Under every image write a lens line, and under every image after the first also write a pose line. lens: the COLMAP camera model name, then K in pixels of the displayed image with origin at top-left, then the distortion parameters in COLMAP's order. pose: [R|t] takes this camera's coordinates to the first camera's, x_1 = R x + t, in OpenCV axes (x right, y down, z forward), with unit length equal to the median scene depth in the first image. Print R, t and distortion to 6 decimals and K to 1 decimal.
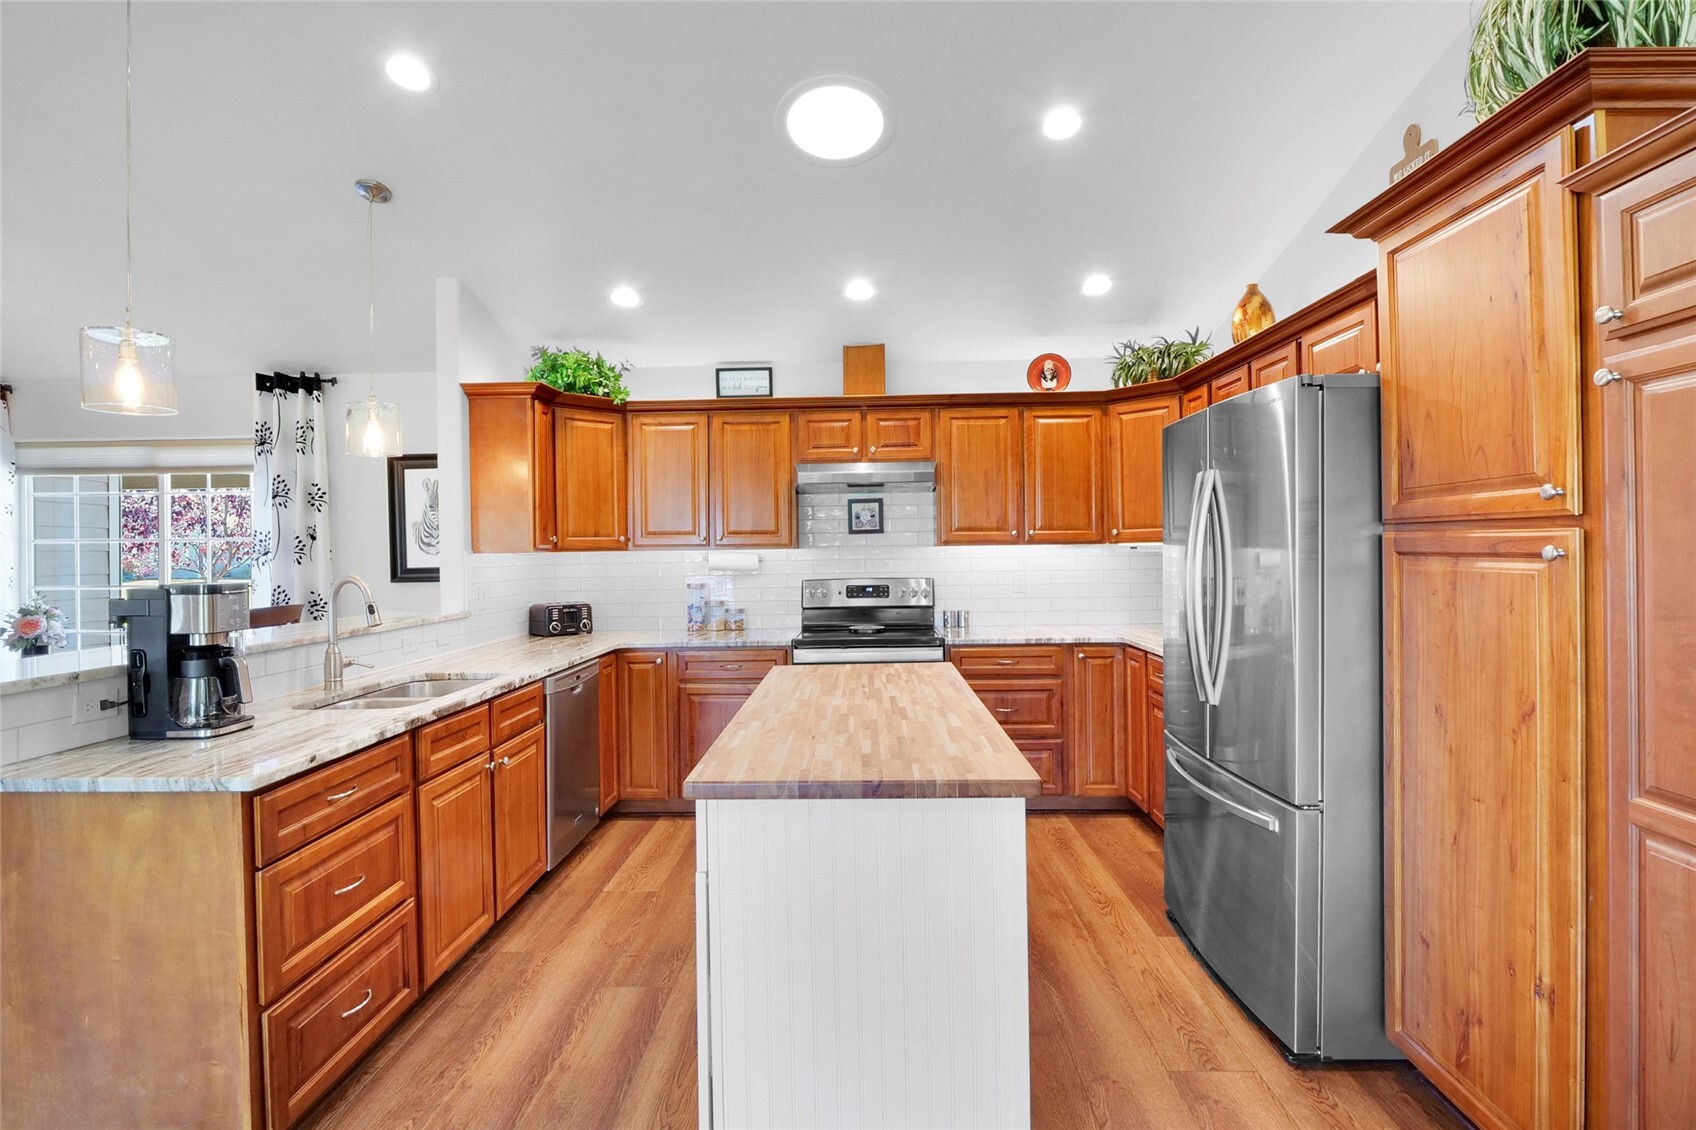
lens RADIAL K [[799.3, 0, 845.1], [0, 799.3, 554.8], [0, 0, 1]] dist [-0.018158, 0.001515]
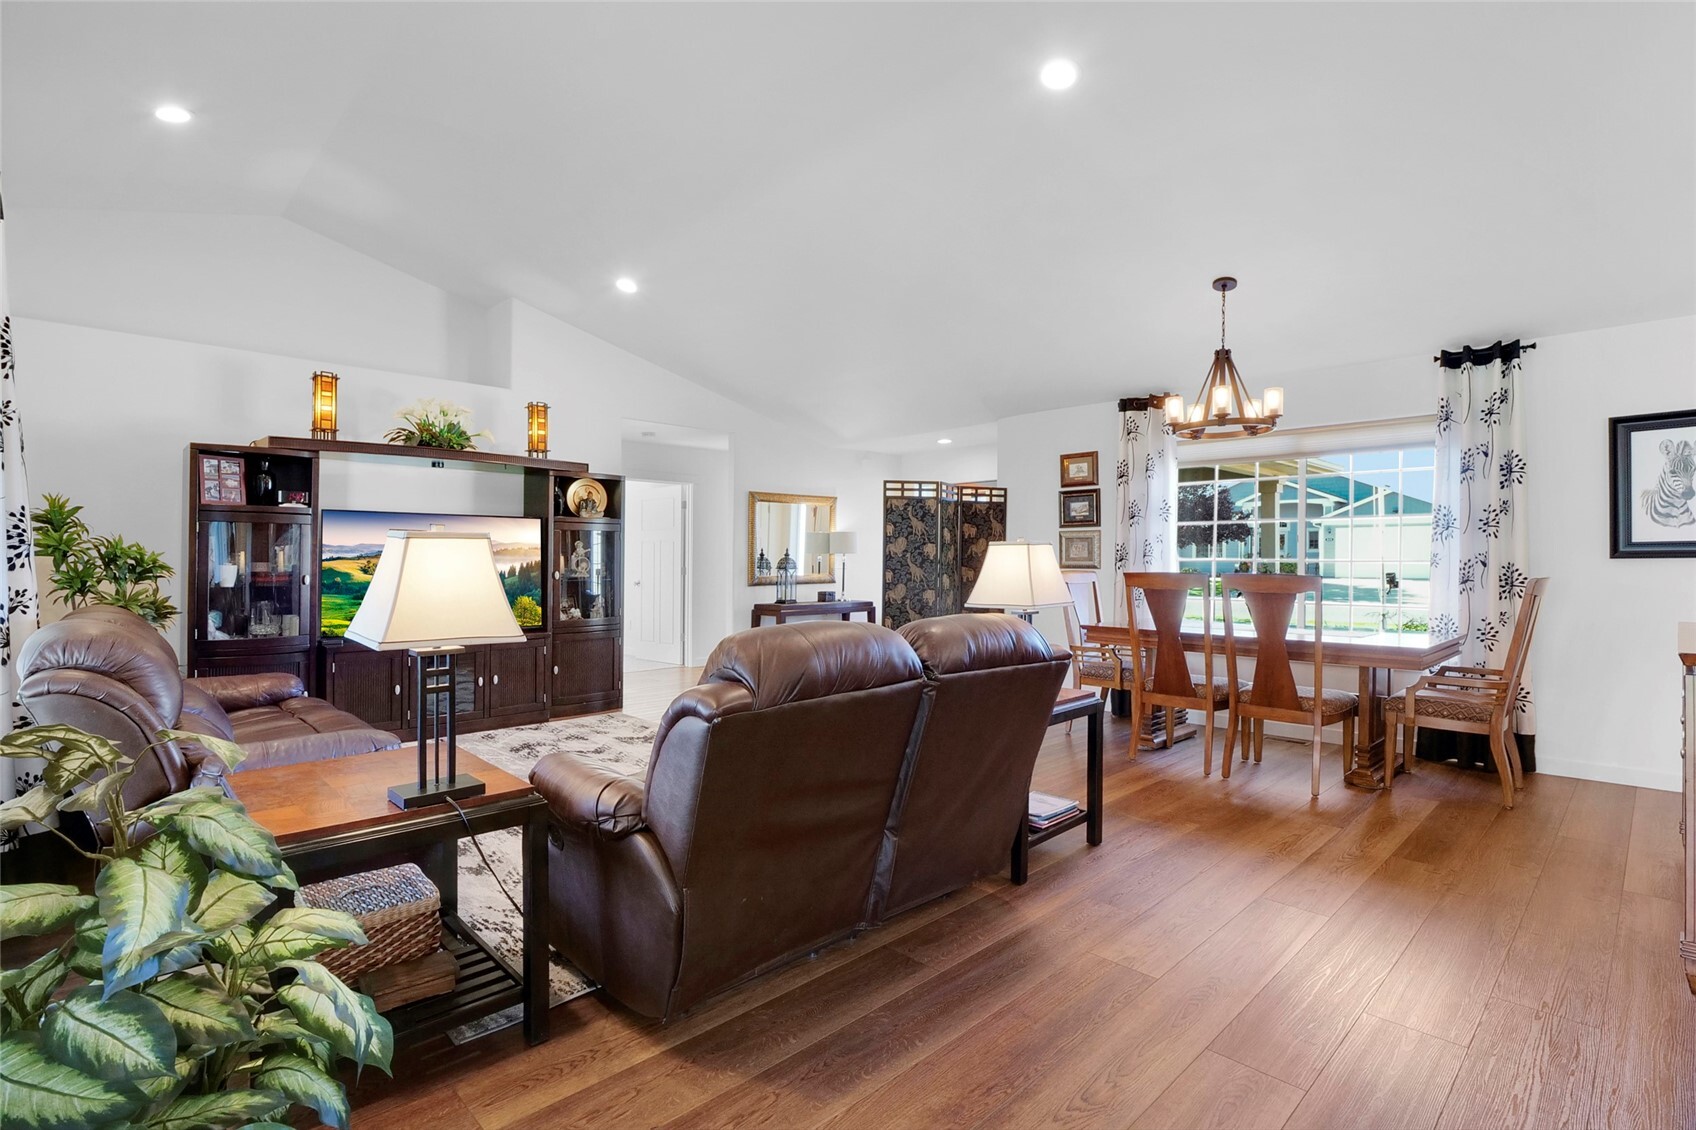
lens RADIAL K [[799.3, 0, 863.0], [0, 799.3, 563.1], [0, 0, 1]] dist [-0.018158, 0.001515]
pose [[0.722966, 0.015014, -0.690720, -0.587743], [-0.010656, 0.999887, 0.010580, 0.041839], [0.690801, -0.000289, 0.723045, -0.254759]]
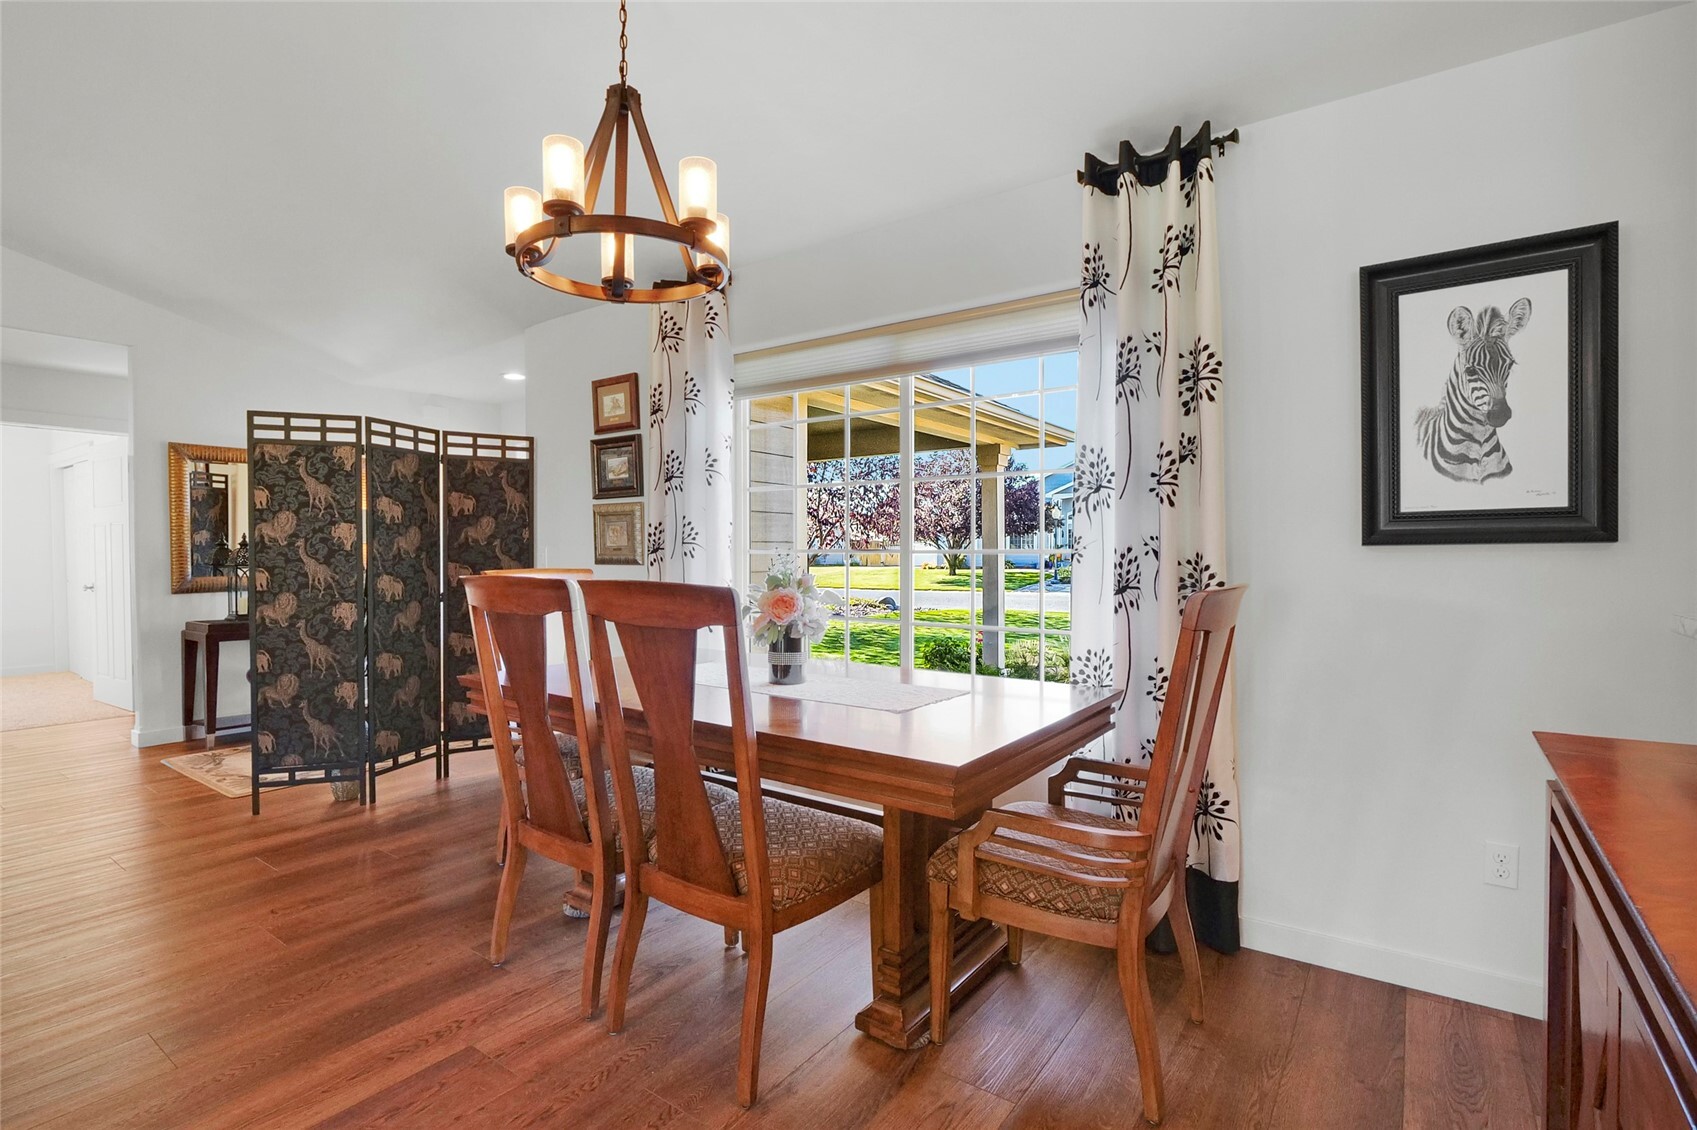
lens RADIAL K [[799.8, 0, 869.5], [0, 799.8, 558.0], [0, 0, 1]] dist [-0.018158, 0.001515]
pose [[0.841108, 0.015051, -0.540658, -0.582972], [-0.010622, 0.999880, 0.011311, 0.042353], [0.540763, -0.003771, 0.841167, 0.470087]]
